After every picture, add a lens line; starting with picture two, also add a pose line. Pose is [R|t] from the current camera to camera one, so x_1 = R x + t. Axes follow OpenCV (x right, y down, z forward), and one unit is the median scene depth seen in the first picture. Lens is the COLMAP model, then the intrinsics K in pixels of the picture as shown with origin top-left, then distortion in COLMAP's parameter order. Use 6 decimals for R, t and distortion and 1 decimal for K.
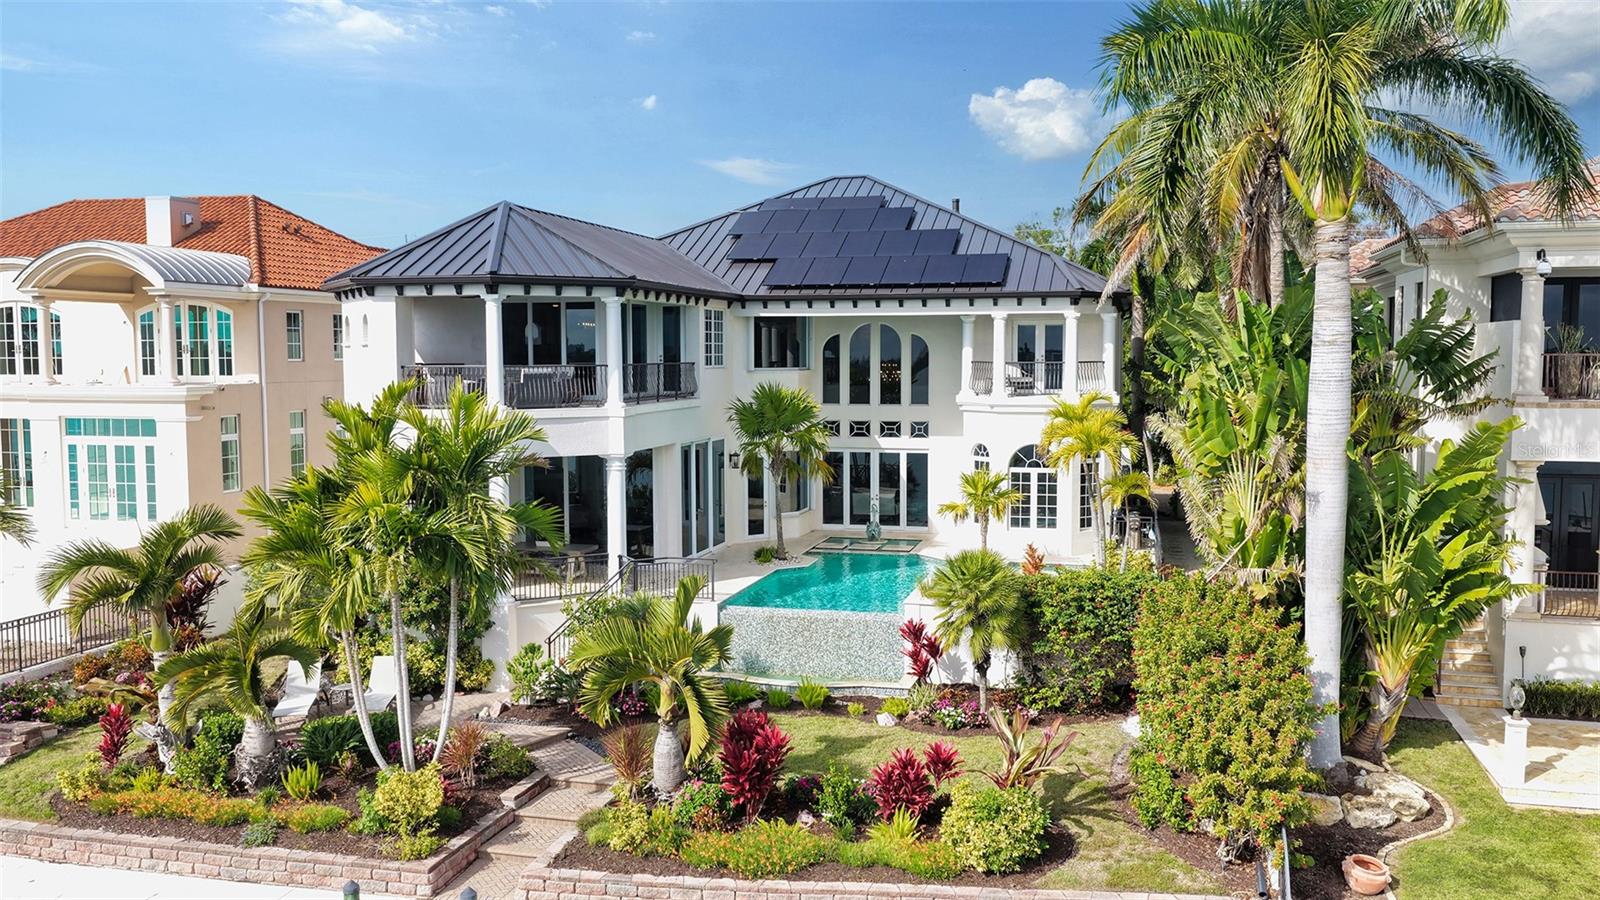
lens RADIAL K [[1337.1, 0, 812.6], [0, 1337.1, 457.8], [0, 0, 1]] dist [-0.031412, 0.038707]
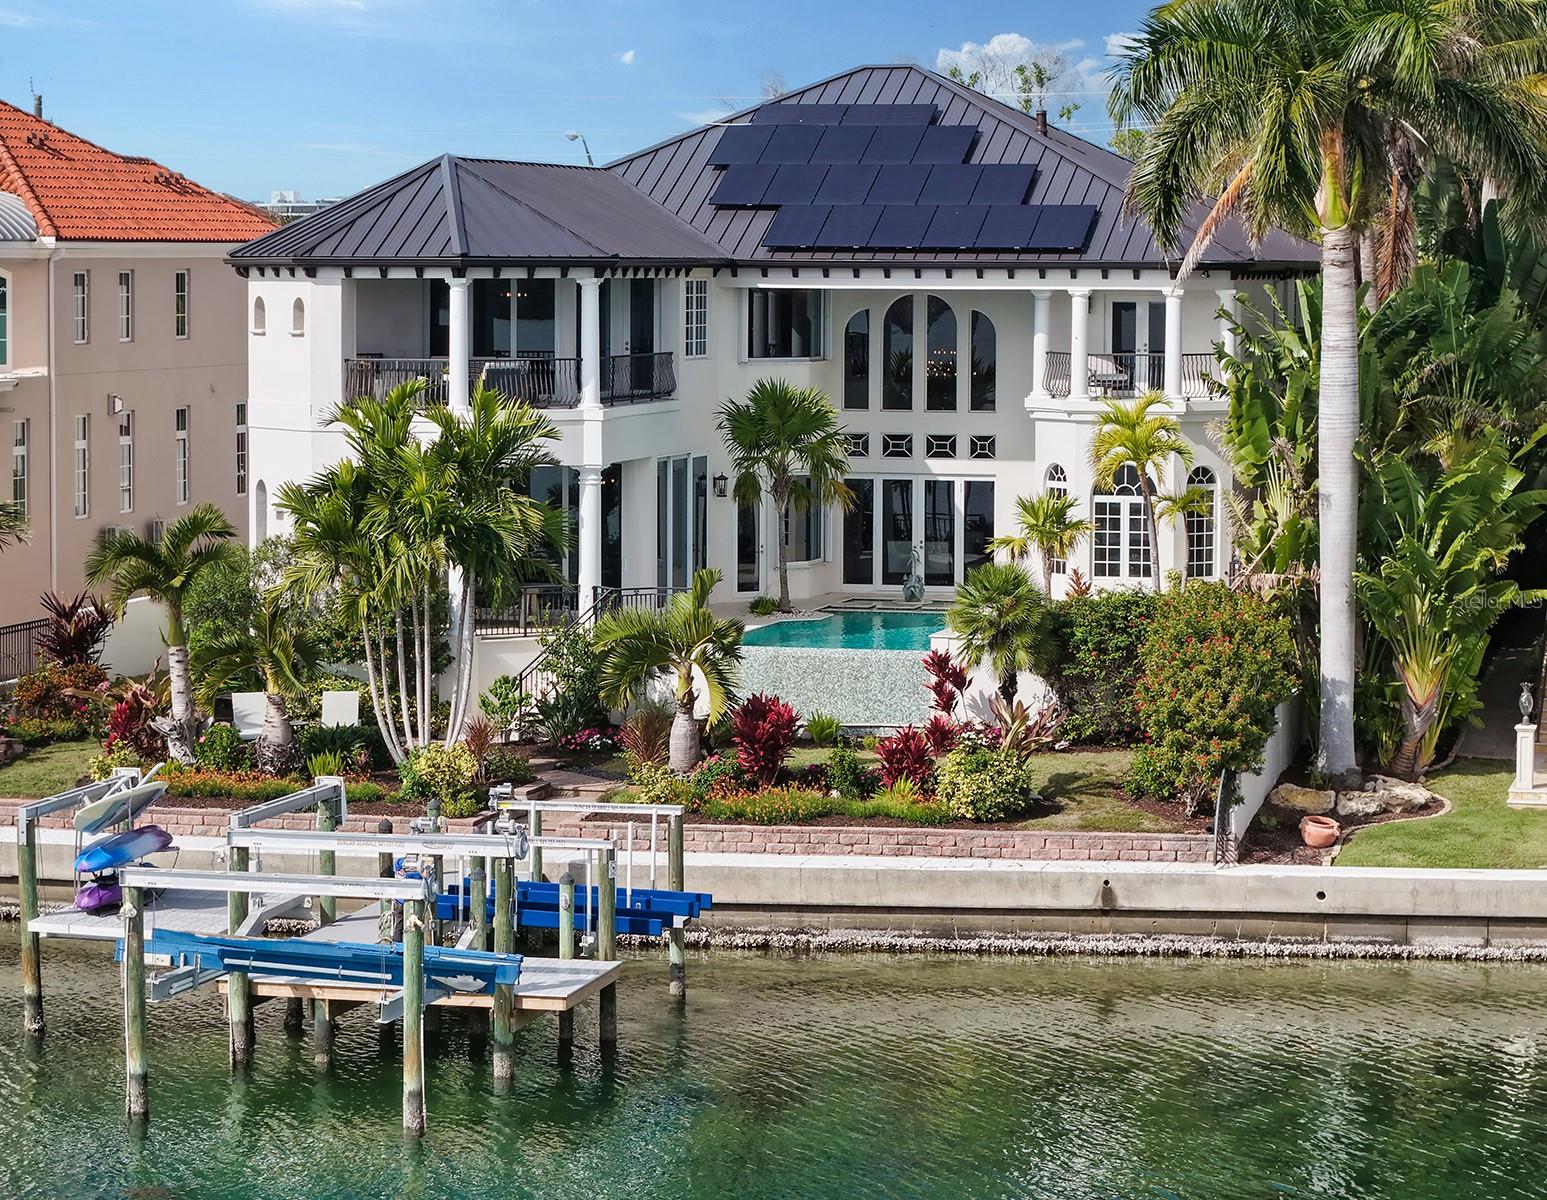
lens RADIAL K [[4609.6, 0, 768.9], [0, 4609.6, 599.1], [0, 0, 1]] dist [-0.207109, 0.000000]
pose [[0.999830, 0.007030, -0.017045, 0.013571], [-0.007091, 0.999969, -0.003532, 0.089977], [0.017019, 0.003652, 0.999848, -1.872811]]
